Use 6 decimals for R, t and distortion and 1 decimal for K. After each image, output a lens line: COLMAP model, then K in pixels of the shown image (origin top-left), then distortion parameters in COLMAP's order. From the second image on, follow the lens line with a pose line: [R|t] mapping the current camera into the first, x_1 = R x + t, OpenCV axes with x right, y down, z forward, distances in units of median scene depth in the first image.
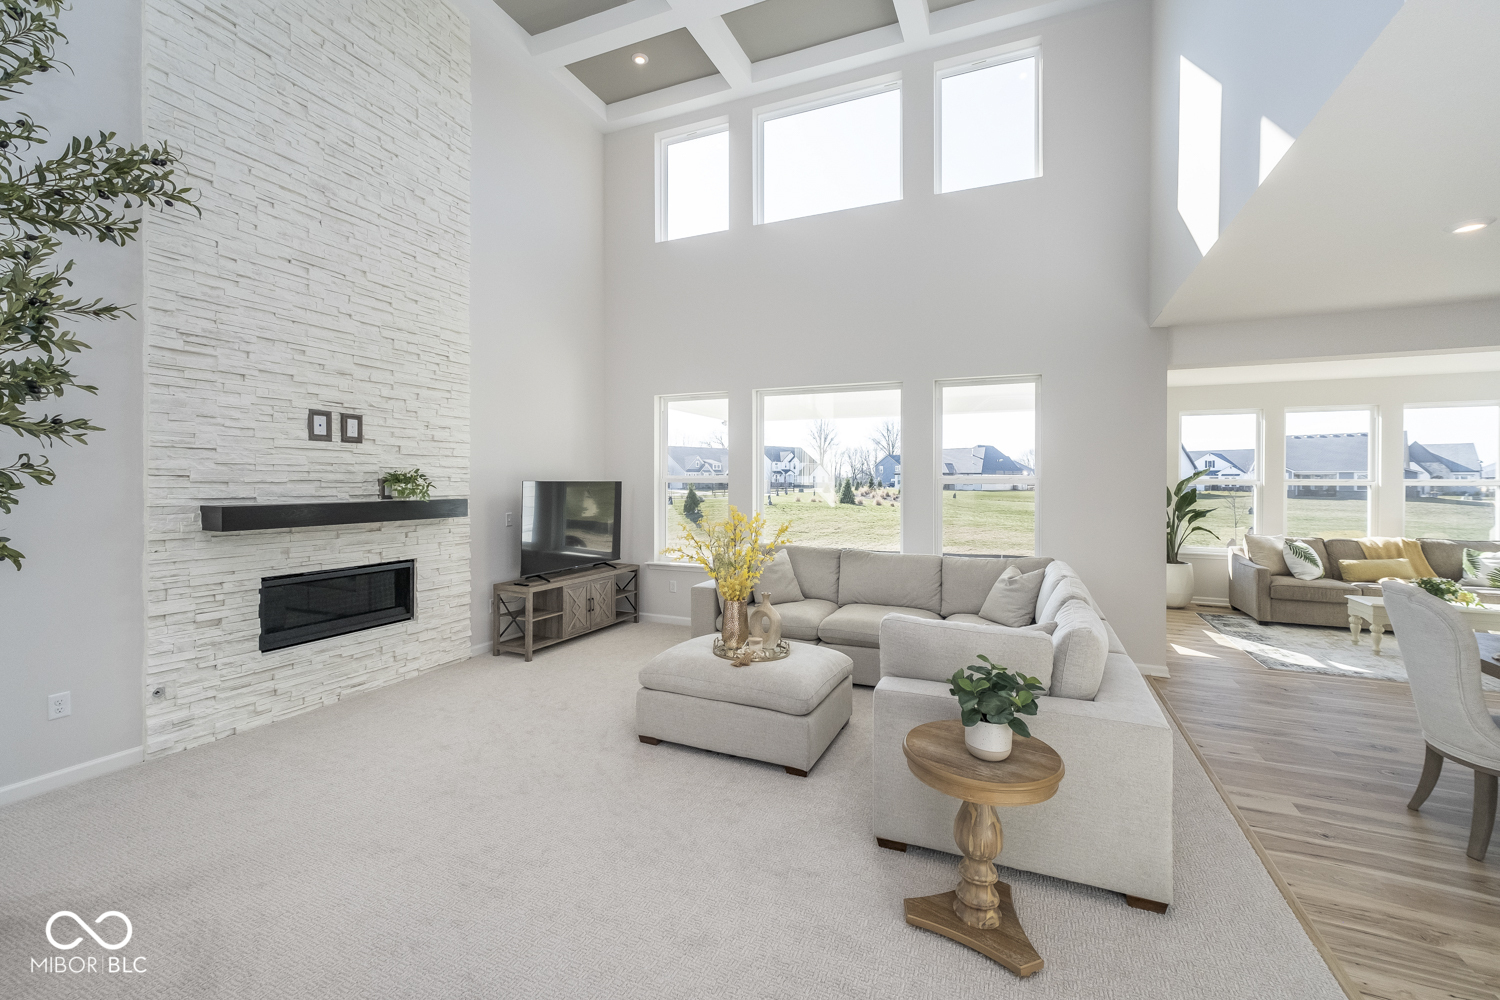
lens RADIAL K [[642.0, 0, 747.8], [0, 642.0, 476.7], [0, 0, 1]] dist [-0.008584, 0.007708]
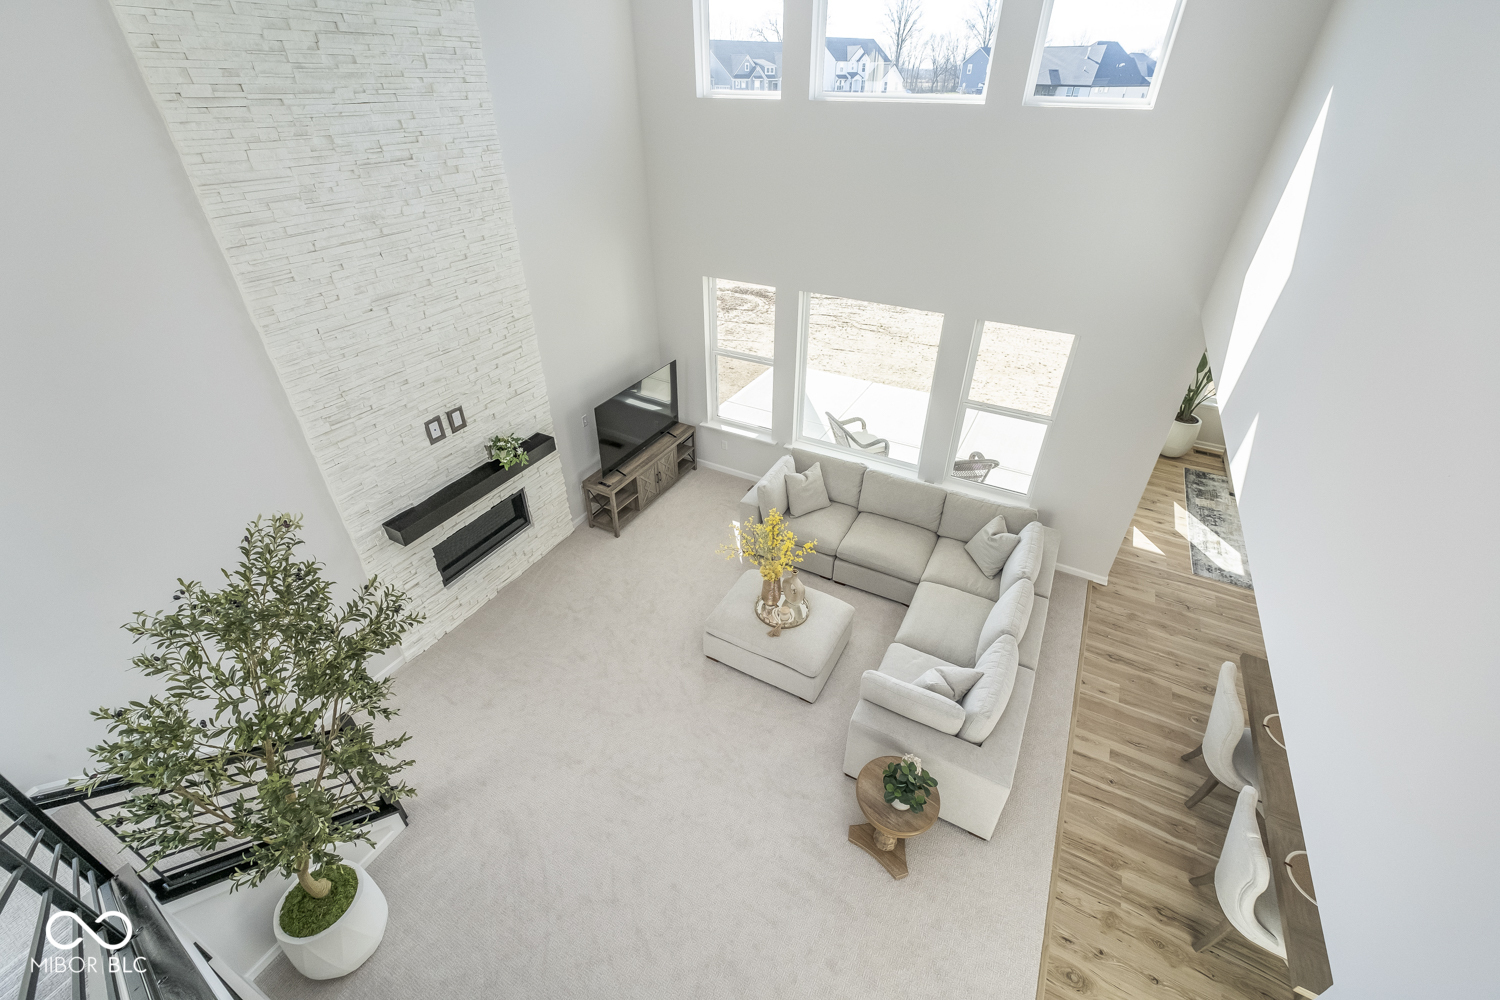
lens RADIAL K [[642.0, 0, 748.3], [0, 642.0, 494.8], [0, 0, 1]] dist [-0.008584, 0.007708]
pose [[0.997083, 0.046063, -0.060864, 0.004756], [-0.003359, 0.823090, 0.567901, -0.613661], [0.076256, -0.566040, 0.820843, -0.021868]]
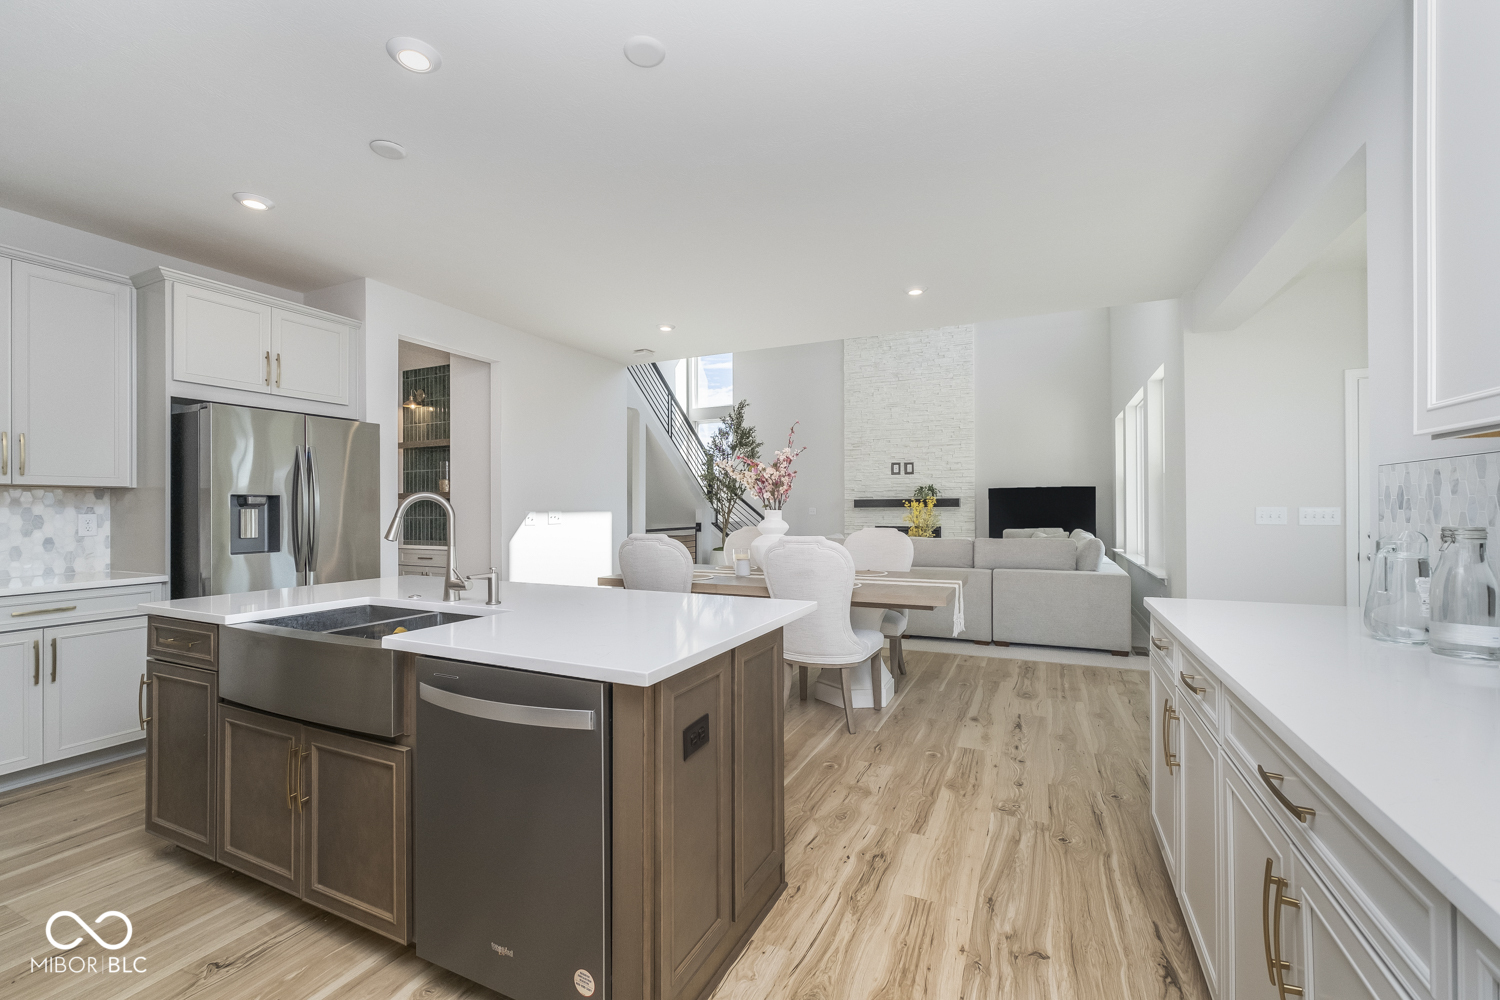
lens RADIAL K [[642.0, 0, 745.4], [0, 642.0, 502.6], [0, 0, 1]] dist [-0.008584, 0.007708]
pose [[-0.036475, -0.015816, -0.999209, 1.720411], [0.010690, 0.999811, -0.016216, 0.080951], [0.999277, -0.011273, -0.036299, 0.452075]]
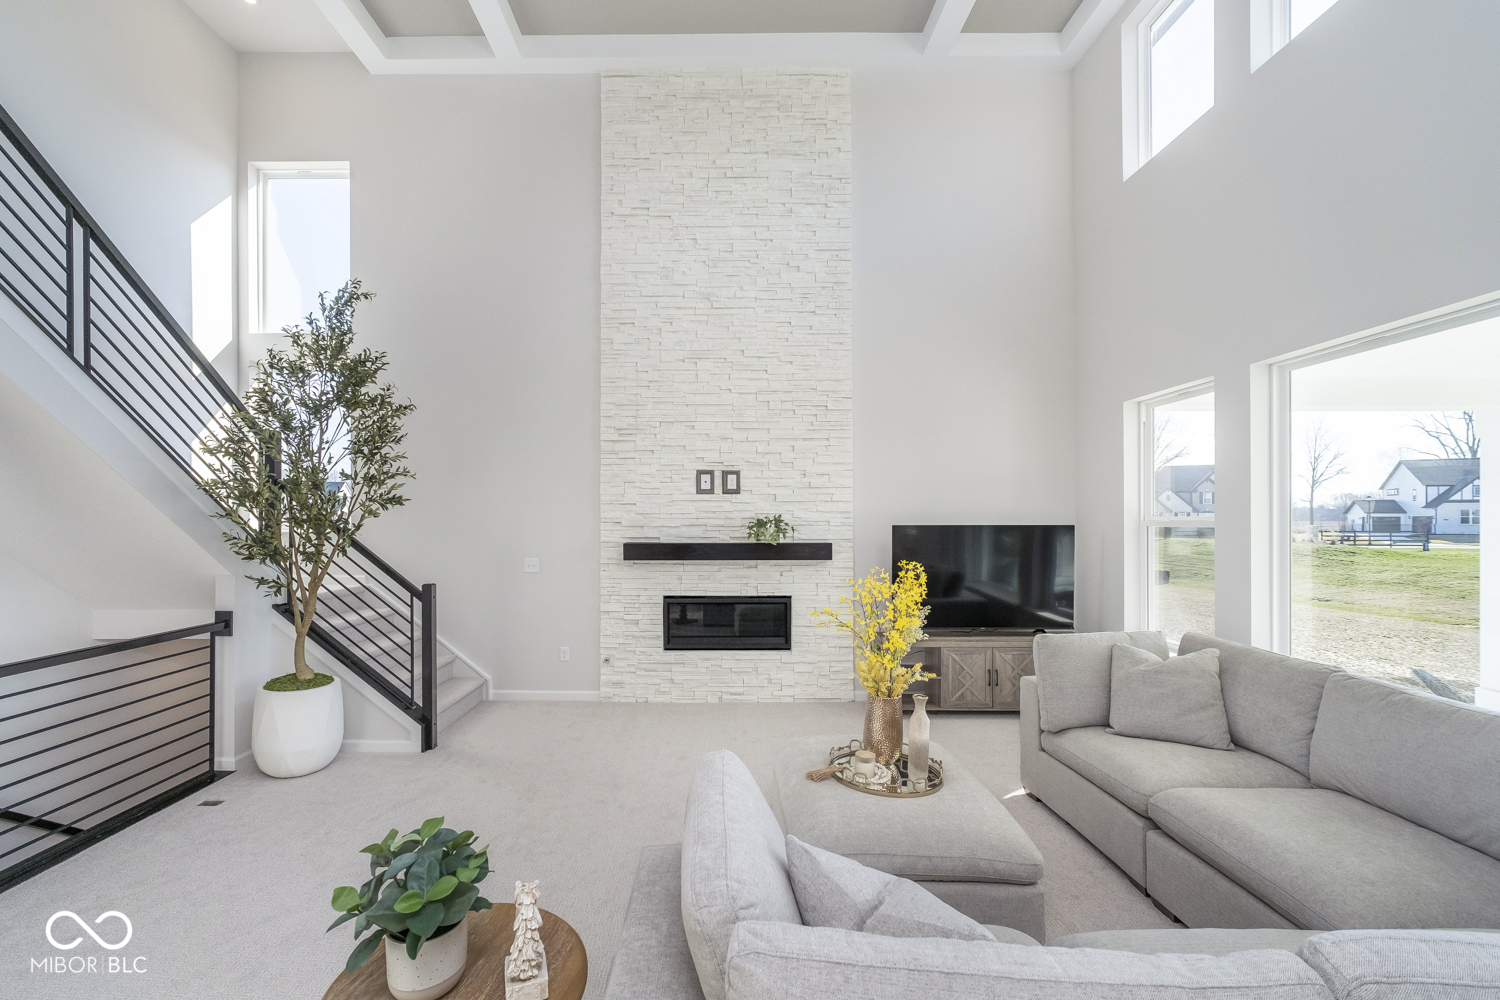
lens RADIAL K [[642.0, 0, 714.7], [0, 642.0, 518.5], [0, 0, 1]] dist [-0.008584, 0.007708]
pose [[0.388344, -0.010015, -0.921460, 0.473464], [0.009123, 0.999934, -0.007023, 0.001855], [0.921469, -0.005679, 0.388409, 0.472944]]
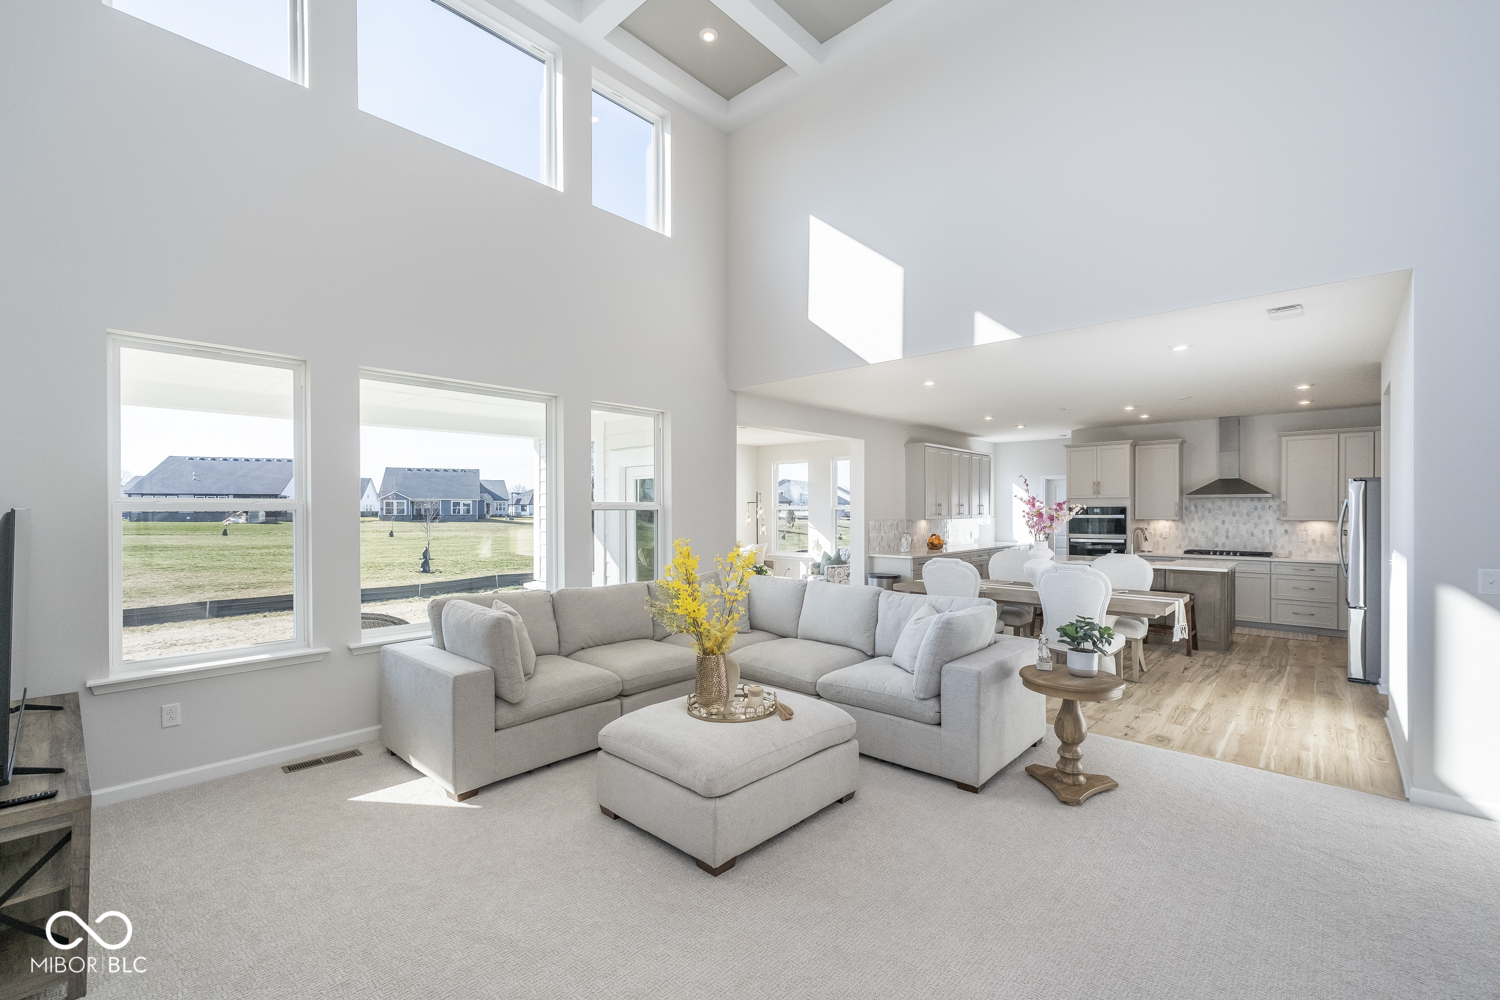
lens RADIAL K [[642.0, 0, 761.1], [0, 642.0, 505.6], [0, 0, 1]] dist [-0.008584, 0.007708]
pose [[0.321638, 0.001012, 0.946862, -0.651065], [-0.004915, 0.999988, 0.000600, 0.000091], [-0.946850, -0.004847, 0.321640, 0.565679]]
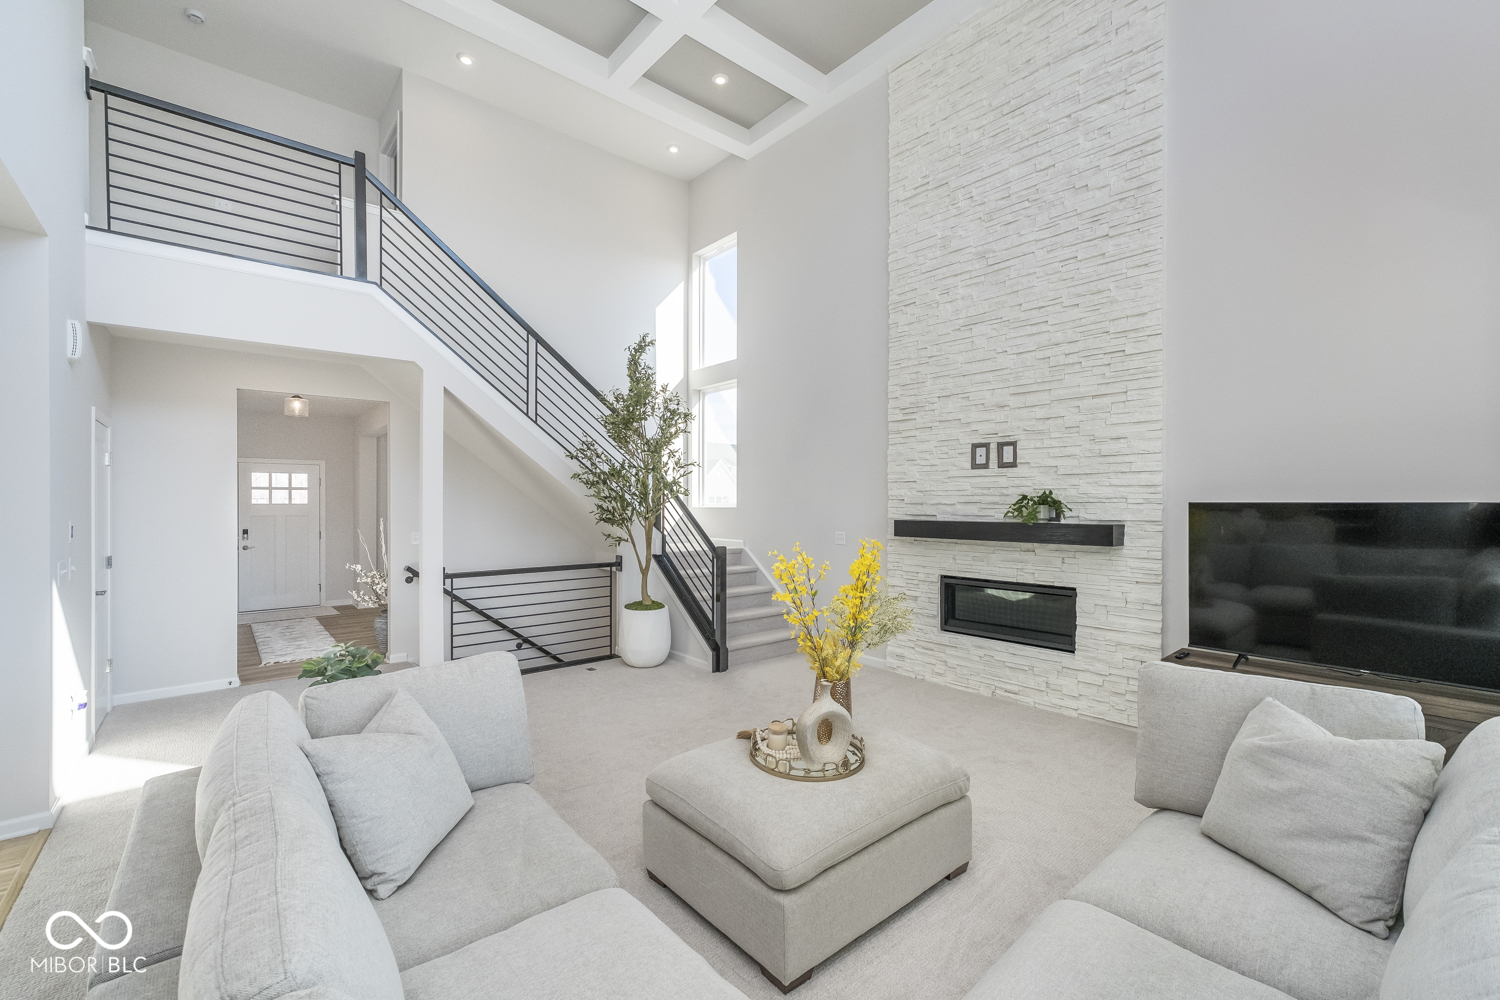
lens RADIAL K [[642.0, 0, 739.0], [0, 642.0, 500.2], [0, 0, 1]] dist [-0.008584, 0.007708]
pose [[-0.449756, -0.008206, -0.893114, 0.537947], [0.004173, 0.999928, -0.011289, 0.012142], [0.893142, -0.008805, -0.449689, 1.033572]]
